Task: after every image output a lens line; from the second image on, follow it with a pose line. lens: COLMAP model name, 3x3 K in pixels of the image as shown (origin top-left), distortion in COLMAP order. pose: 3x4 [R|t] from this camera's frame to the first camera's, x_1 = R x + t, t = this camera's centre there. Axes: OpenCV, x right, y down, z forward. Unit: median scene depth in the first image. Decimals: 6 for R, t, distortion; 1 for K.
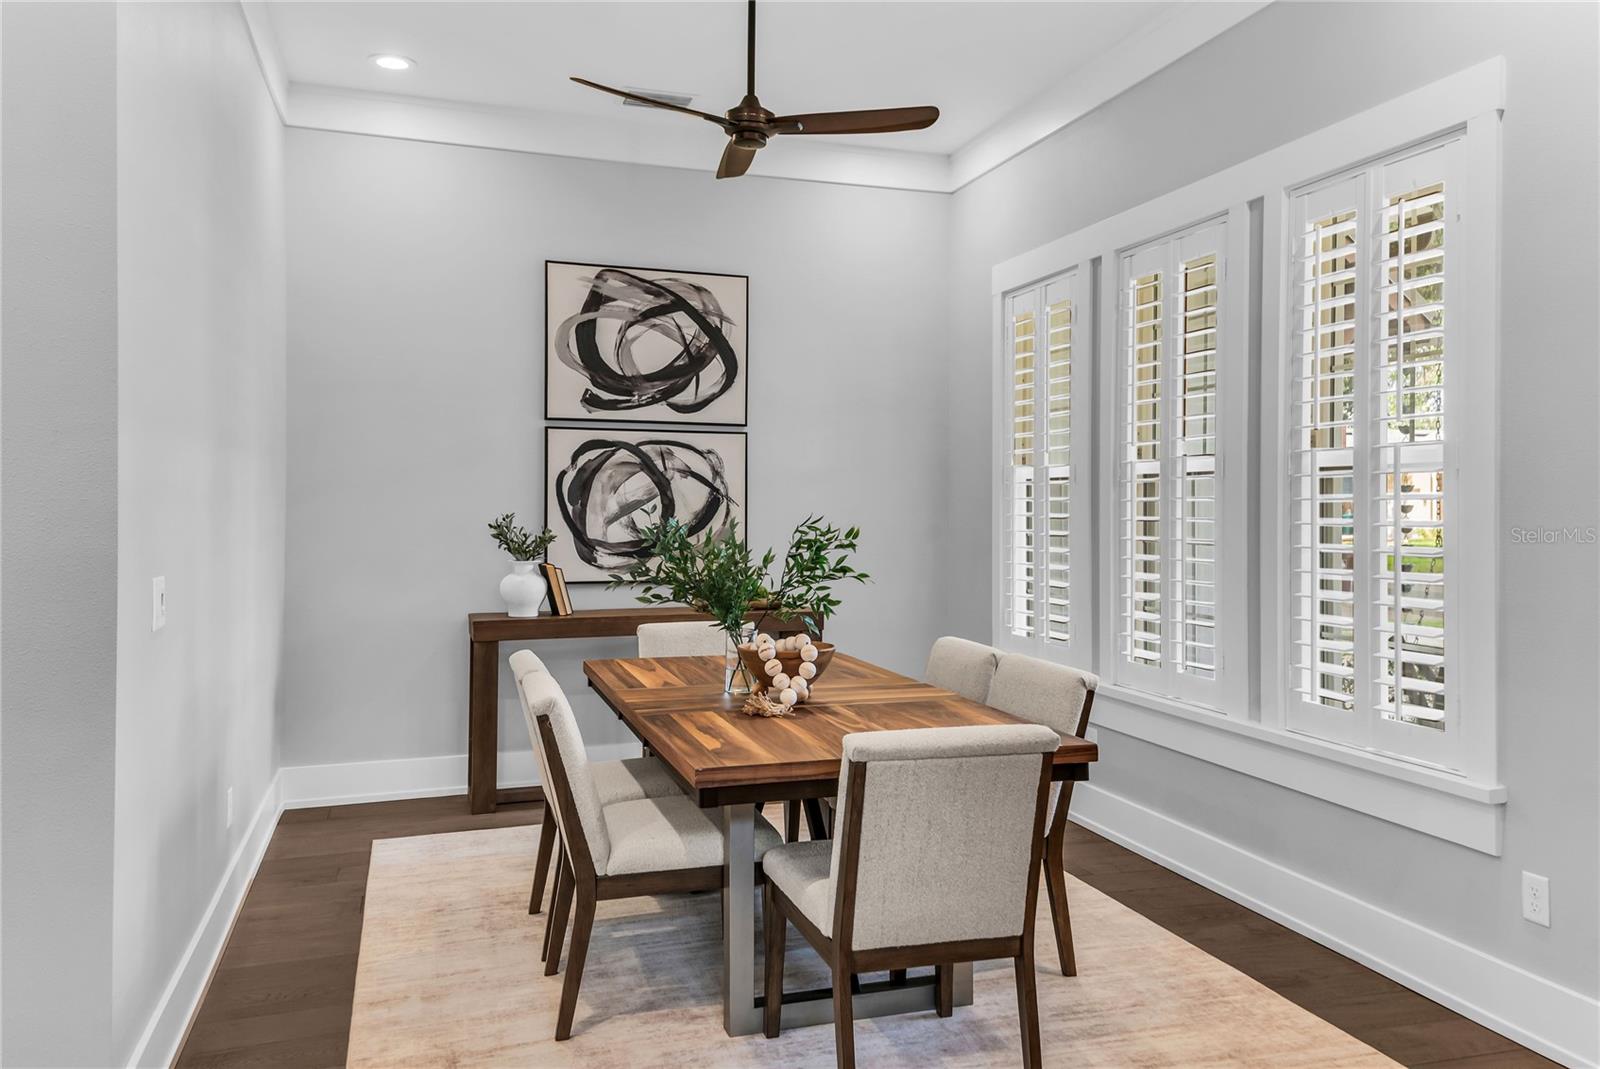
lens RADIAL K [[1200.5, 0, 798.6], [0, 1200.5, 504.7], [0, 0, 1]] dist [0.087775, -0.001099]
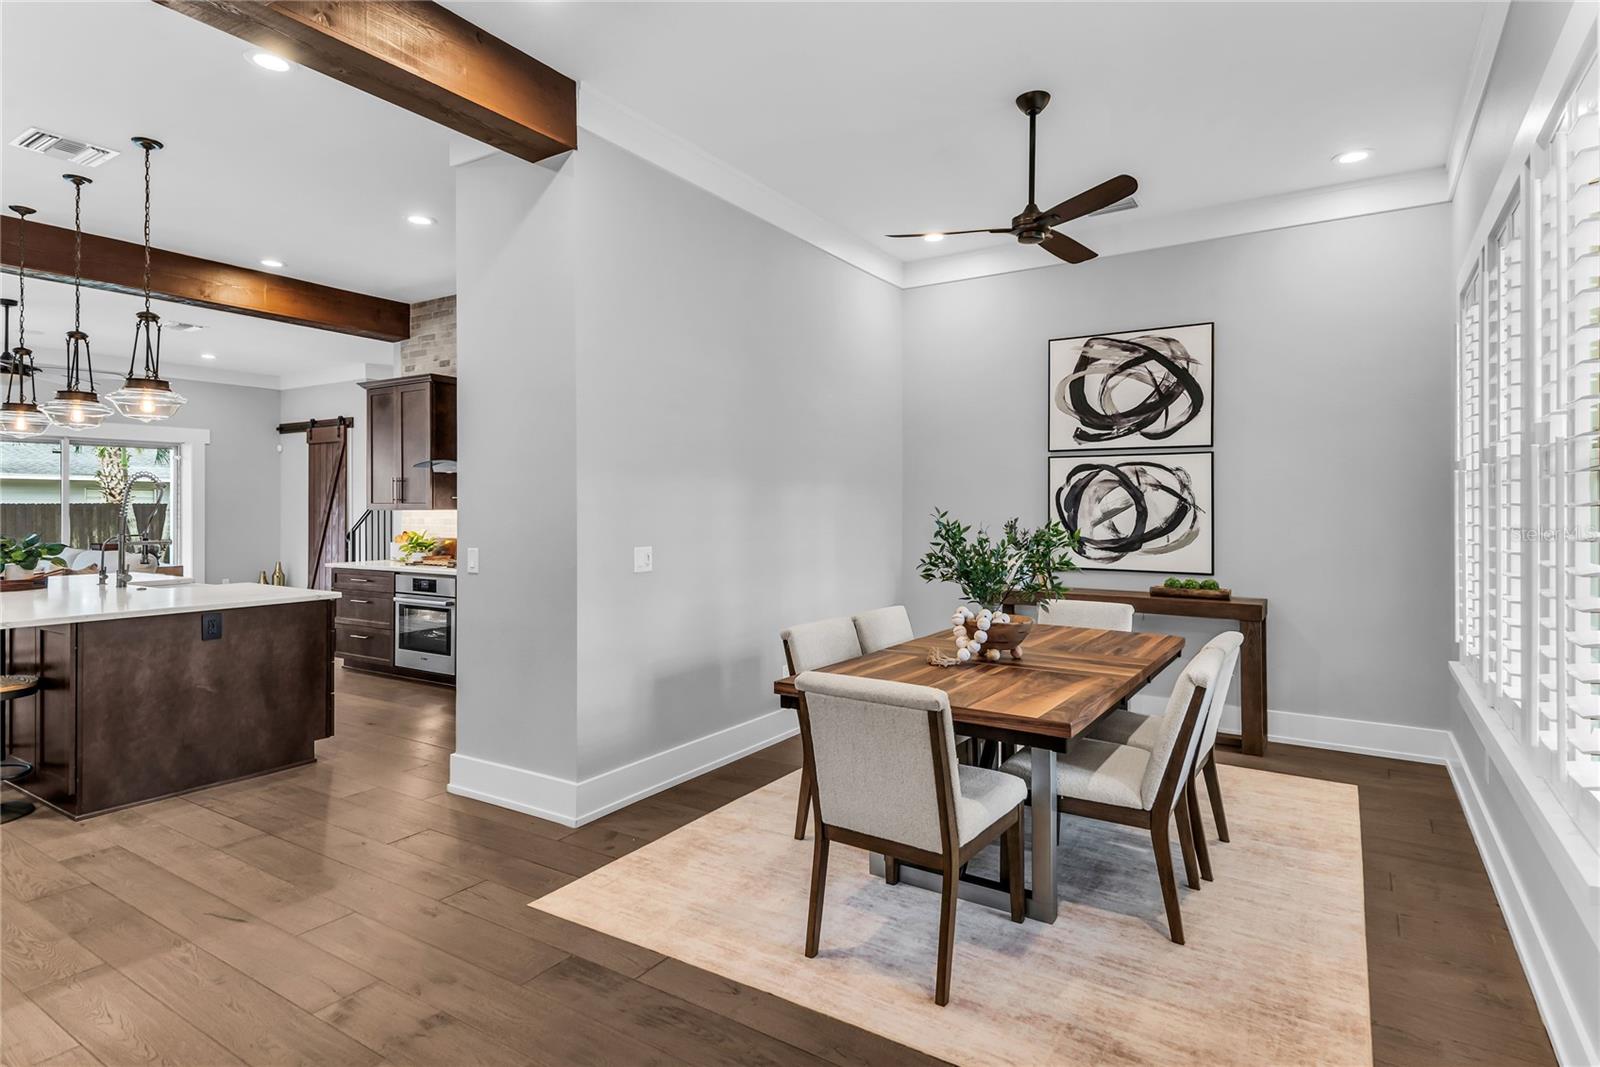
lens RADIAL K [[828.2, 0, 806.5], [0, 828.2, 505.6], [0, 0, 1]] dist [0.063693, -0.035212]
pose [[0.636237, -0.006648, -0.771465, 0.355965], [0.002338, 0.999975, -0.006689, -0.001446], [0.771490, 0.002452, 0.636237, 0.154400]]
